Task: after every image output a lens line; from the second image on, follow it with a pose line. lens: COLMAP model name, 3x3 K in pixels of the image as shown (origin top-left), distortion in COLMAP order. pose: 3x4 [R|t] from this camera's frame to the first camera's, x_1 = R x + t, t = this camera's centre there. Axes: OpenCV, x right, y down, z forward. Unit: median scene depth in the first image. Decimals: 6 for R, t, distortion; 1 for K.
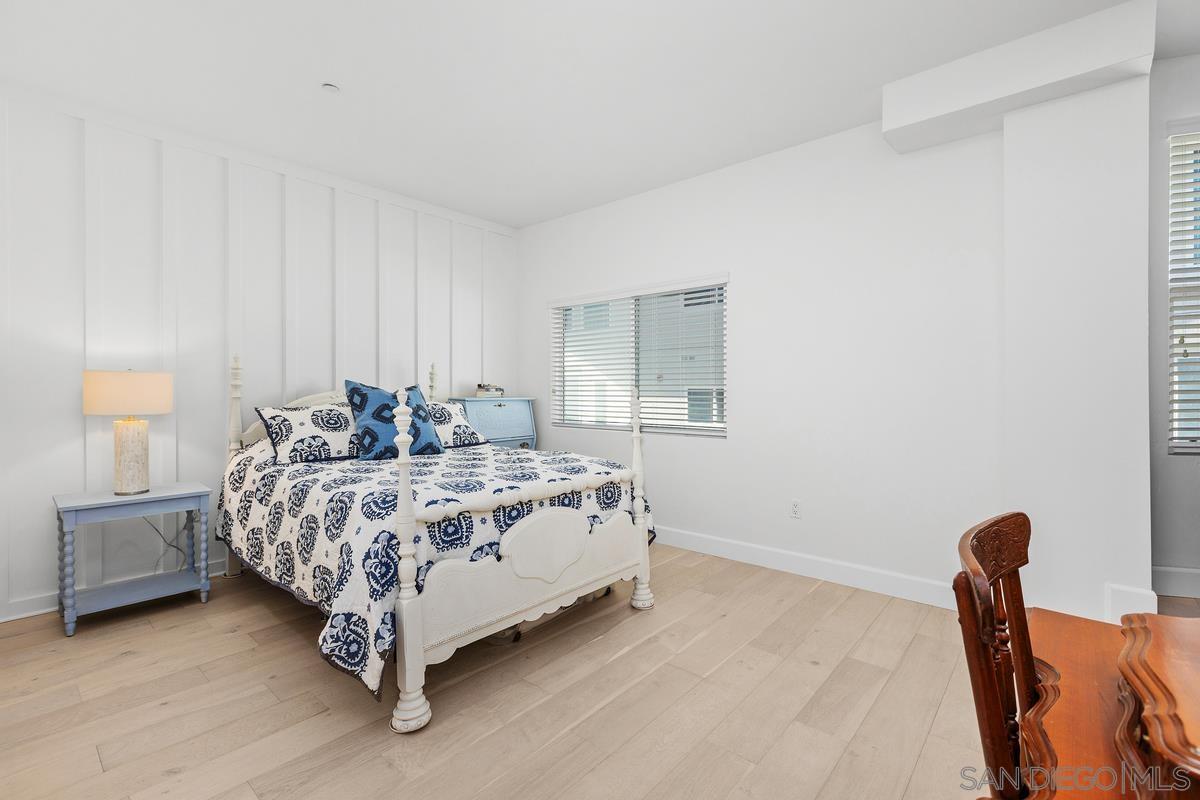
lens RADIAL K [[530.1, 0, 602.5], [0, 530.1, 395.4], [0, 0, 1]] dist [-0.001899, -0.000070]
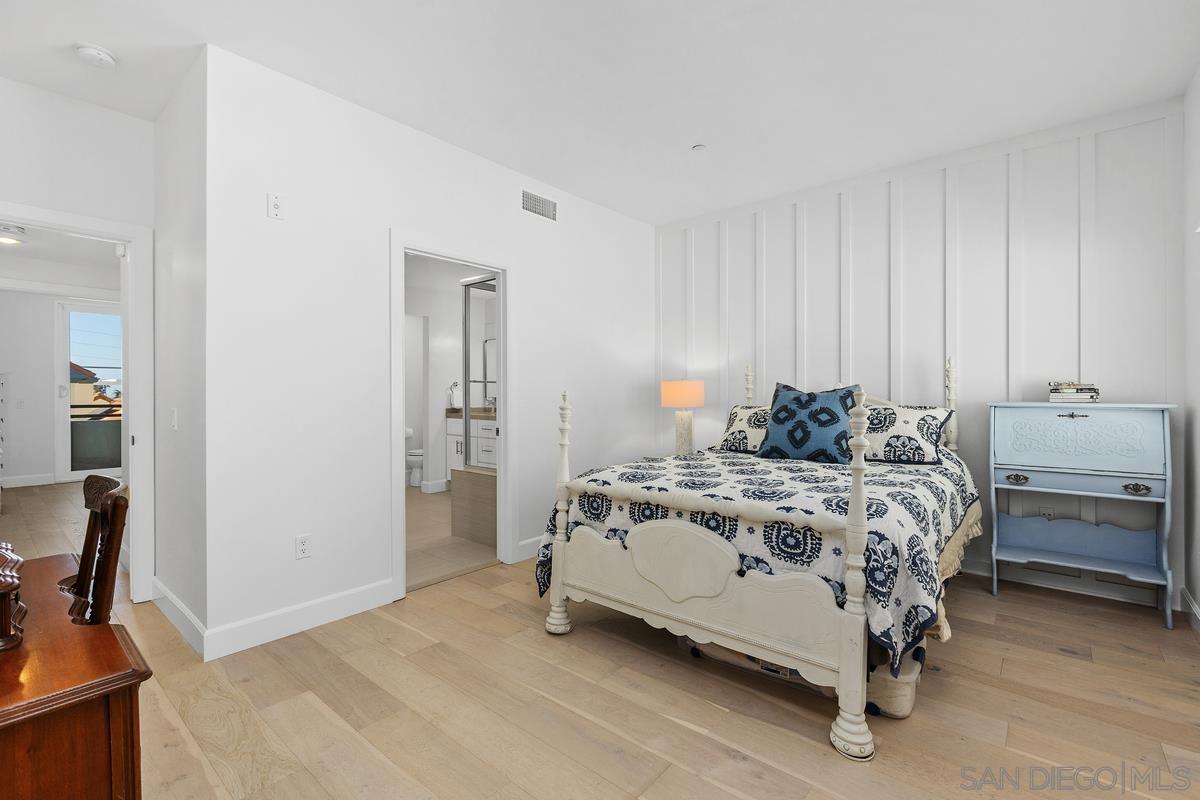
lens RADIAL K [[530.1, 0, 602.5], [0, 530.1, 395.4], [0, 0, 1]] dist [-0.001899, -0.000070]
pose [[0.012955, 0.004954, -0.999904, 0.779526], [-0.006299, 0.999968, 0.004873, -0.007676], [0.999896, 0.006235, 0.012986, 0.816669]]
